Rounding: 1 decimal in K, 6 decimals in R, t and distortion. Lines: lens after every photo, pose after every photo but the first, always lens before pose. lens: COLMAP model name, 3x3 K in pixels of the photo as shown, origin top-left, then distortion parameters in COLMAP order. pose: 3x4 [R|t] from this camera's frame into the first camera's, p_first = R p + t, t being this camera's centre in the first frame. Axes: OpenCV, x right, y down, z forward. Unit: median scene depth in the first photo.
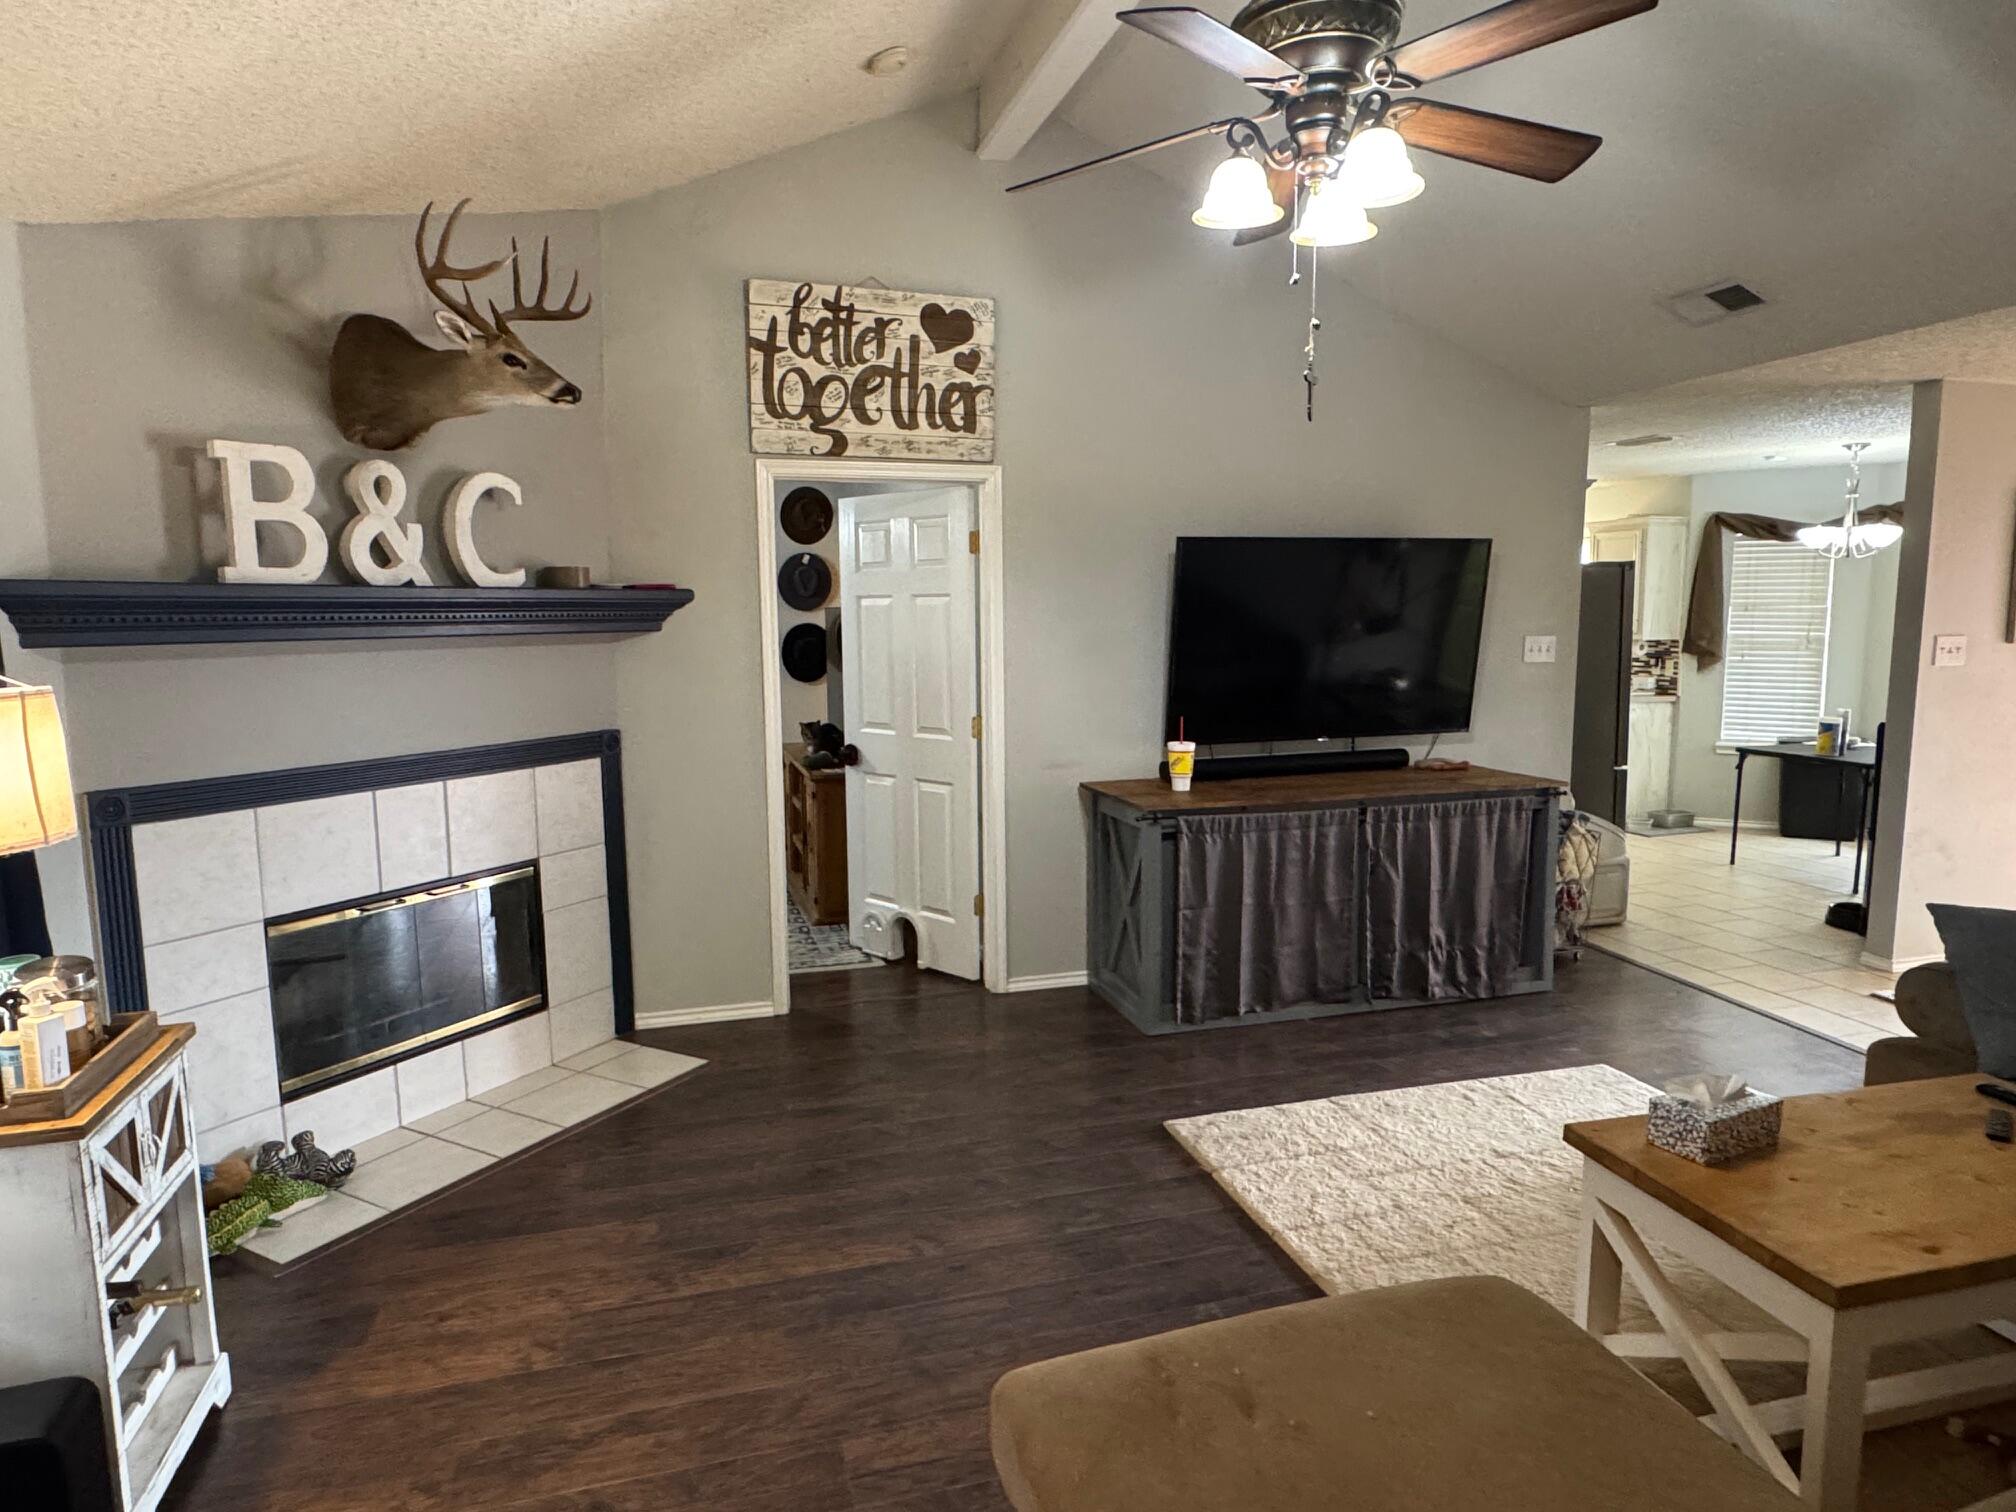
lens RADIAL K [[1210.0, 0, 1008.7], [0, 1210.0, 760.1], [0, 0, 1]] dist [-0.000596, 0.000373]
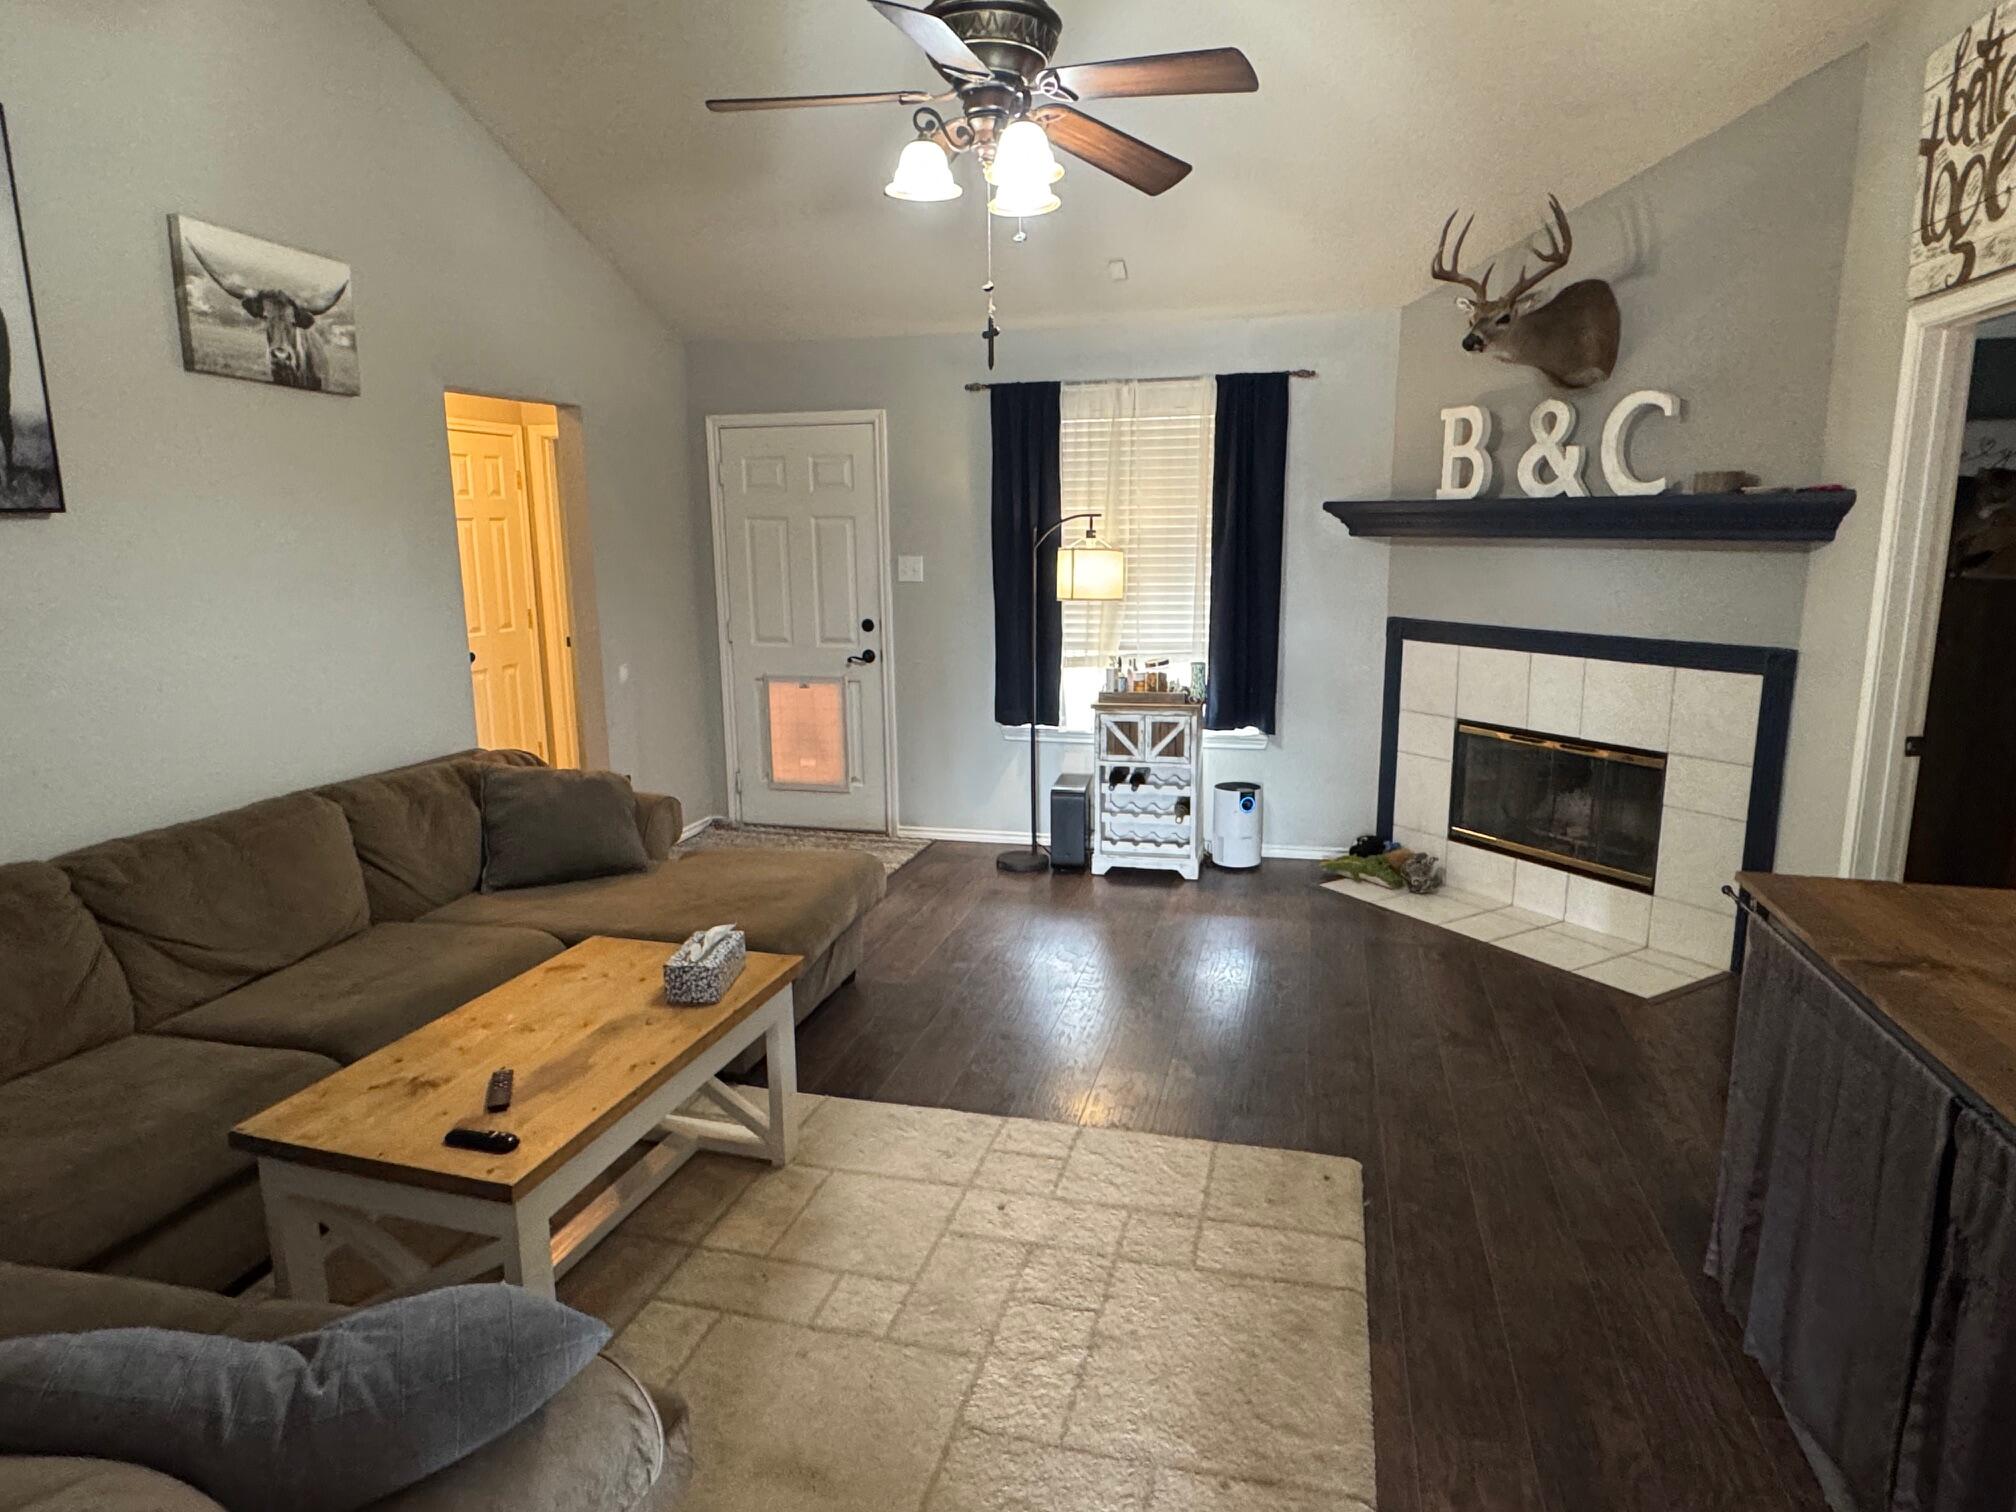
lens RADIAL K [[1210.0, 0, 1011.4], [0, 1210.0, 753.4], [0, 0, 1]] dist [-0.000596, 0.000373]
pose [[-0.513005, 0.176953, -0.839948, 0.877821], [-0.093848, 0.961093, 0.259794, -0.154934], [0.853240, 0.212103, -0.476439, 1.125183]]
